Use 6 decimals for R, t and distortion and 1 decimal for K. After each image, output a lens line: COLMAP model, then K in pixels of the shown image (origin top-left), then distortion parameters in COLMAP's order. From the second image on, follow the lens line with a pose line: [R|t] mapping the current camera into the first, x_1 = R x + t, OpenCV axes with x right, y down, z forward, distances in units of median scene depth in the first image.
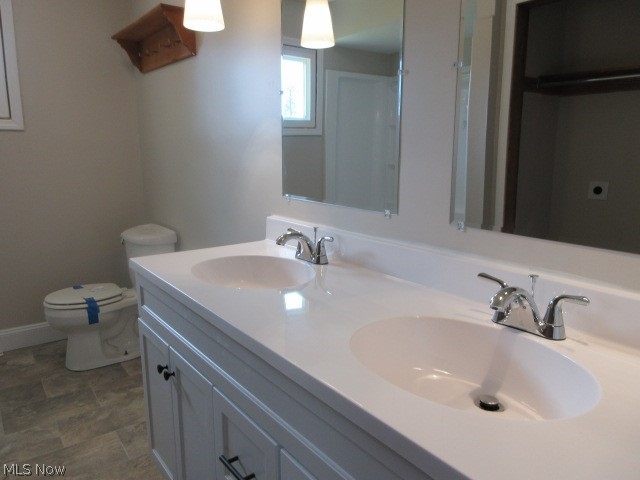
lens RADIAL K [[476.6, 0, 321.2], [0, 476.6, 237.5], [0, 0, 1]] dist [-0.000129, 0.004038]
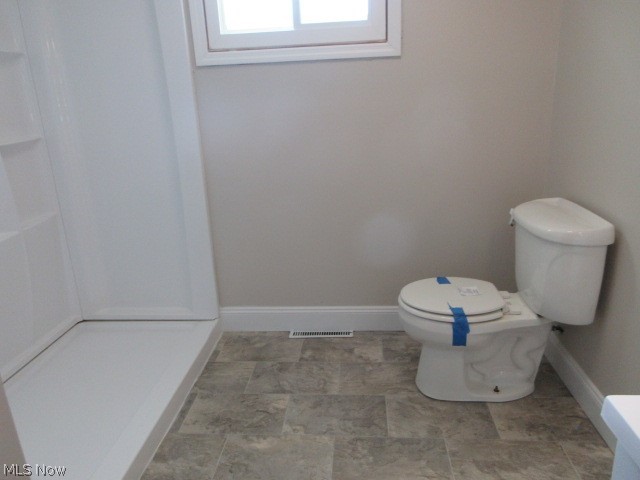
lens RADIAL K [[476.6, 0, 321.2], [0, 476.6, 237.5], [0, 0, 1]] dist [-0.000129, 0.004038]
pose [[0.752064, 0.166169, -0.637799, -0.223026], [-0.074425, 0.982918, 0.168326, -0.072285], [0.654875, -0.079124, 0.751584, 0.383752]]
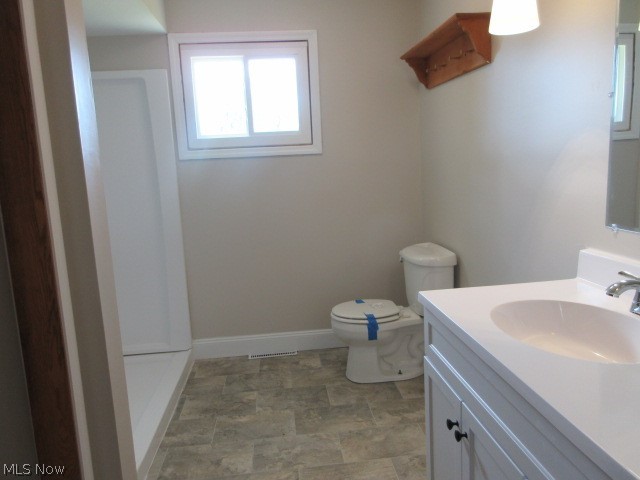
lens RADIAL K [[476.6, 0, 321.2], [0, 476.6, 237.5], [0, 0, 1]] dist [-0.000129, 0.004038]
pose [[0.857749, 0.037895, -0.512670, -0.057559], [-0.045450, 0.998964, -0.002201, -0.032275], [0.512055, 0.025189, 0.858583, 0.062183]]
